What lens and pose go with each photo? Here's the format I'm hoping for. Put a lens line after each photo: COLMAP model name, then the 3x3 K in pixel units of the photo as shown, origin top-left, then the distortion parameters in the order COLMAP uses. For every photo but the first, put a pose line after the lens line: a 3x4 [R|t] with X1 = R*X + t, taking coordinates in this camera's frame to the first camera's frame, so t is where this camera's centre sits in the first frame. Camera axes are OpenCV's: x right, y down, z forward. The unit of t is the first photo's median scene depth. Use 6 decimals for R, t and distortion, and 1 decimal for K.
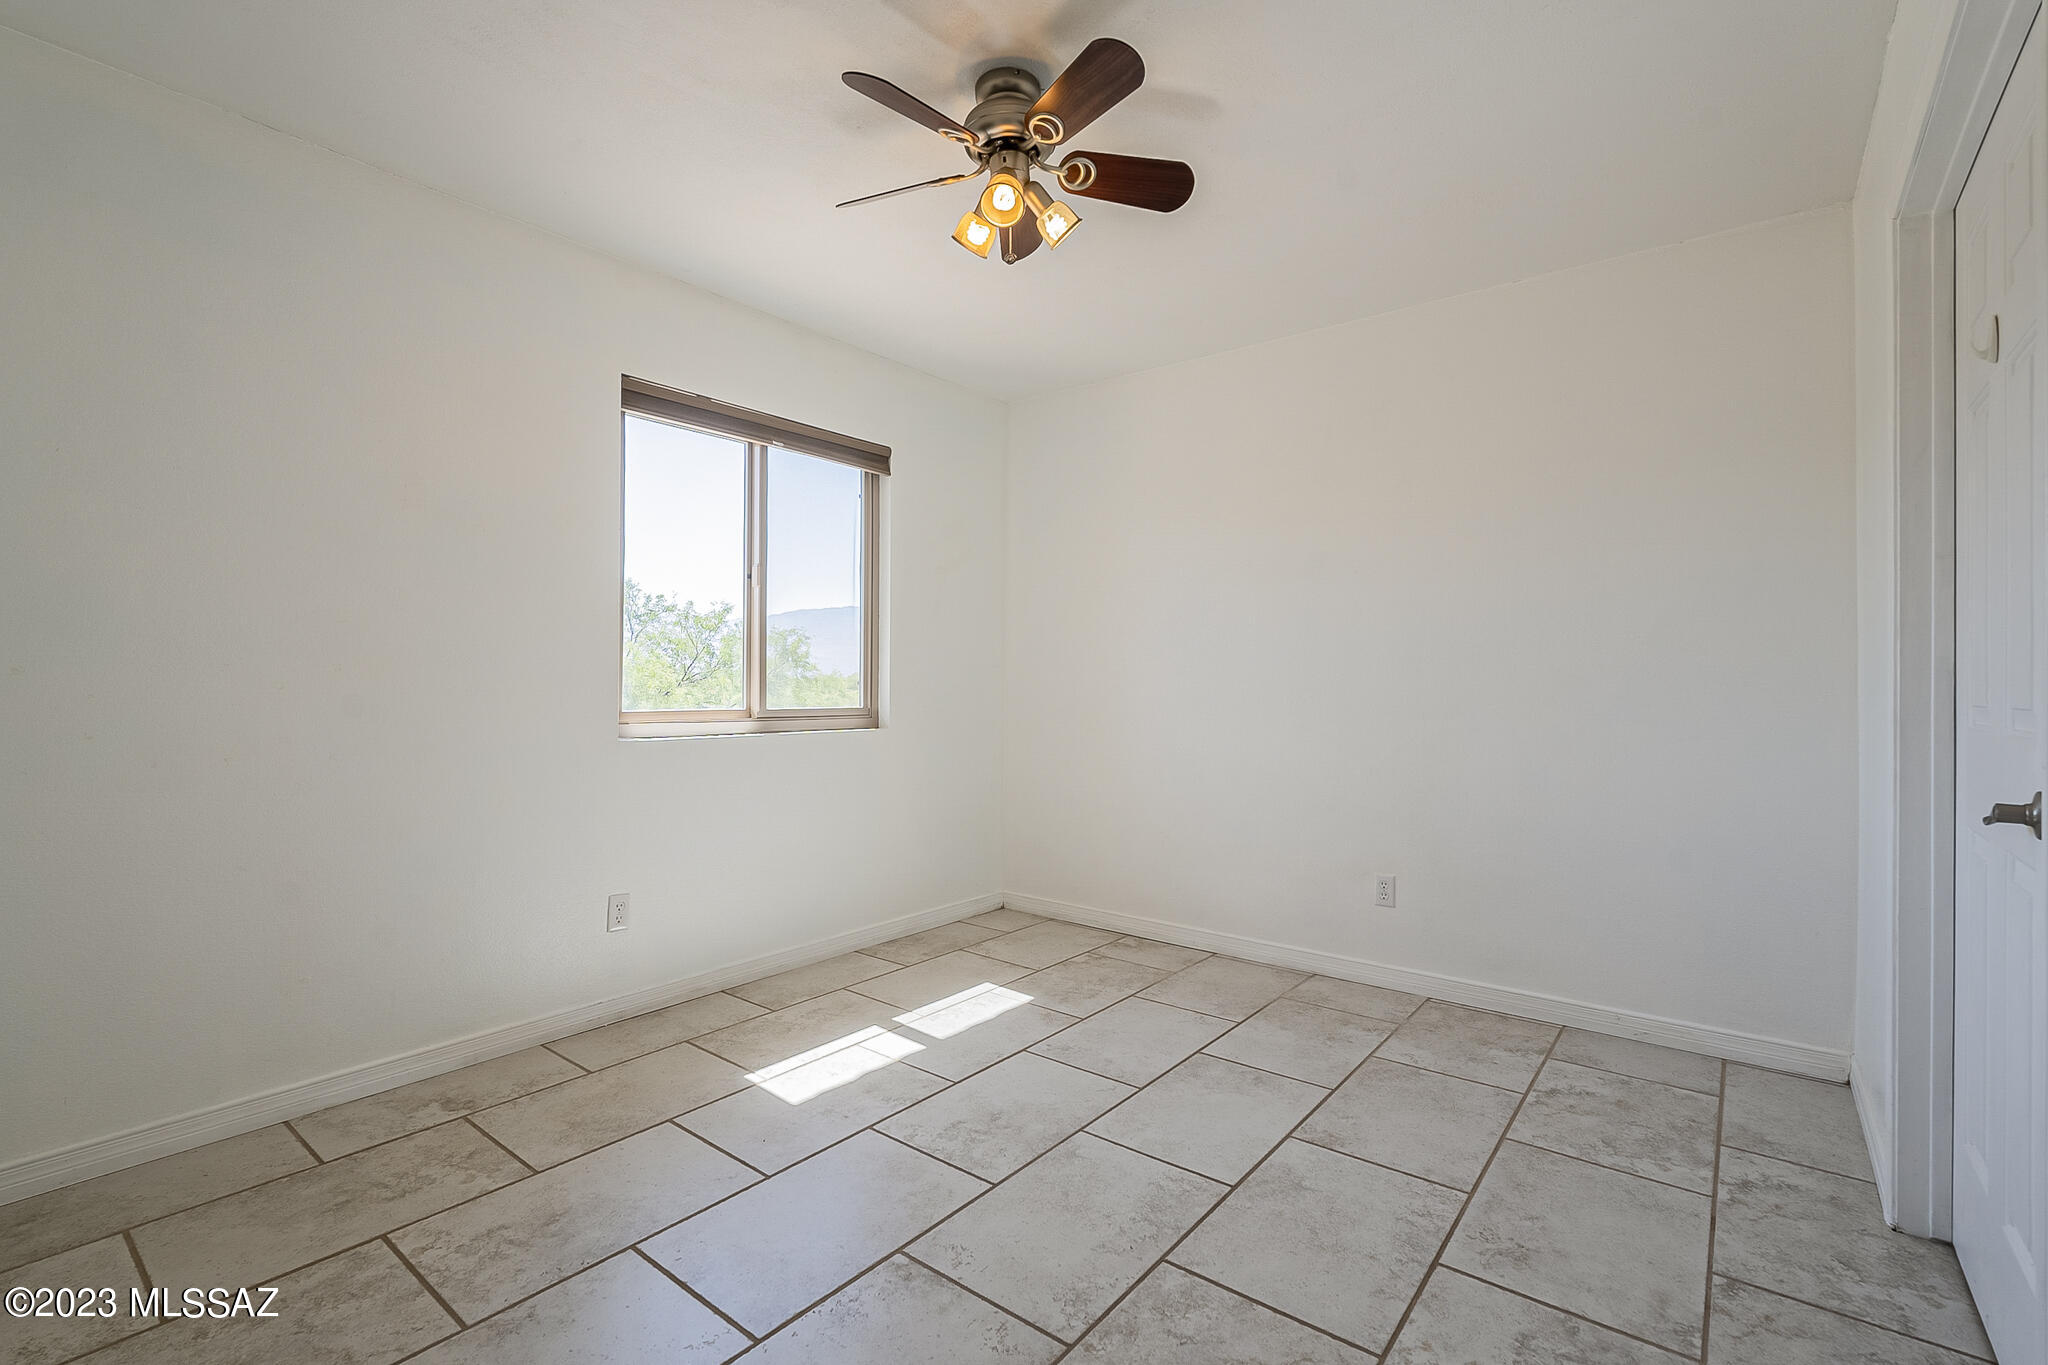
lens RADIAL K [[908.6, 0, 1024.0], [0, 908.6, 682.5], [0, 0, 1]] dist [0.000932, 0.000024]
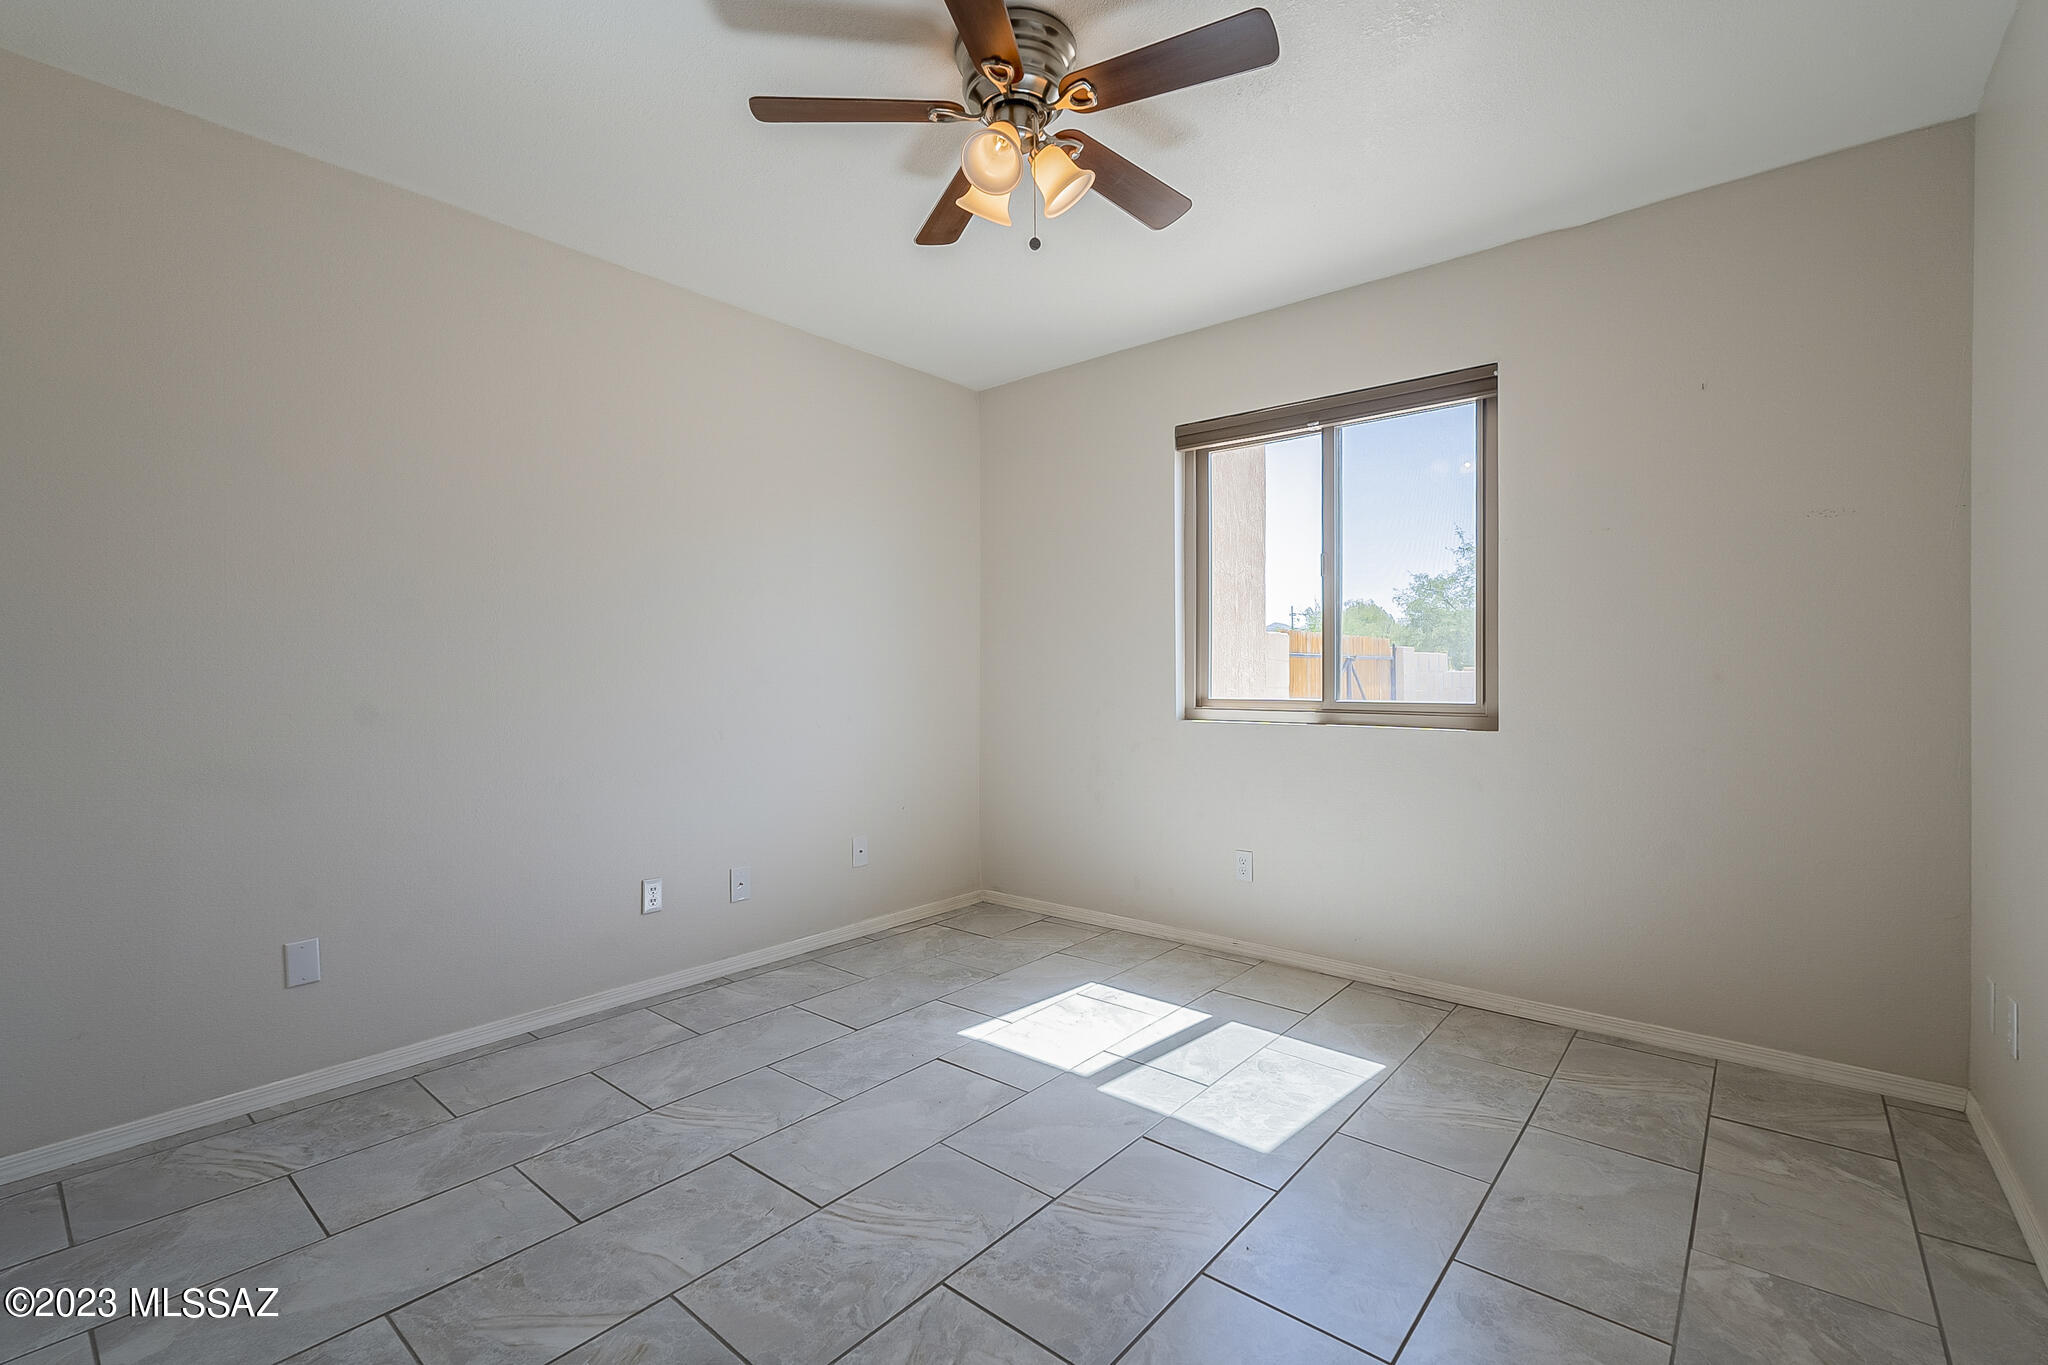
lens RADIAL K [[908.6, 0, 1024.0], [0, 908.6, 682.5], [0, 0, 1]] dist [0.000932, 0.000024]
pose [[-0.018659, 0.003513, -0.999820, 0.677511], [-0.002215, 0.999991, 0.003555, 0.007817], [0.999823, 0.002281, -0.018651, 0.684245]]
